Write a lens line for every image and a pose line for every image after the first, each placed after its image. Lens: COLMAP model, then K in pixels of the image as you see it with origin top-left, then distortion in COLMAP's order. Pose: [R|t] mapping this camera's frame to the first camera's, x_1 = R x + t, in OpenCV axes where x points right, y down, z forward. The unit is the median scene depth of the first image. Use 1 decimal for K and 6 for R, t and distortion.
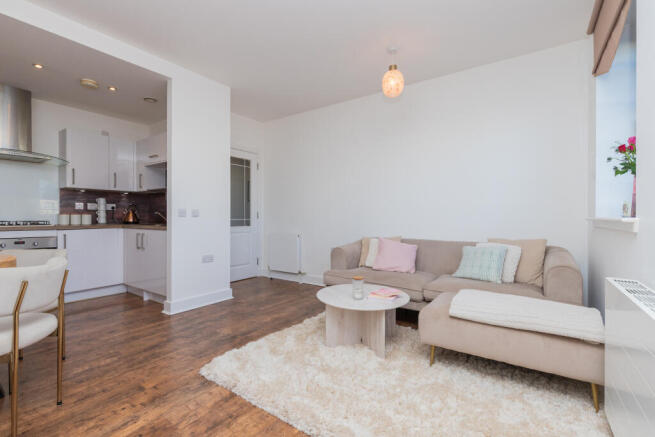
lens RADIAL K [[299.6, 0, 324.7], [0, 299.6, 217.8], [0, 0, 1]] dist [-0.004480, -0.000662]
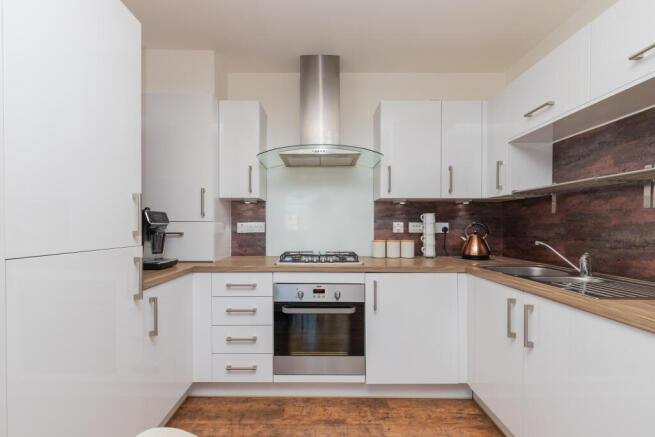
lens RADIAL K [[299.6, 0, 312.8], [0, 299.6, 229.2], [0, 0, 1]] dist [-0.004480, -0.000662]
pose [[0.553512, 0.006426, -0.832817, -0.539766], [-0.002023, 0.999978, 0.006371, -0.053711], [0.832839, -0.001842, 0.553512, 0.683968]]
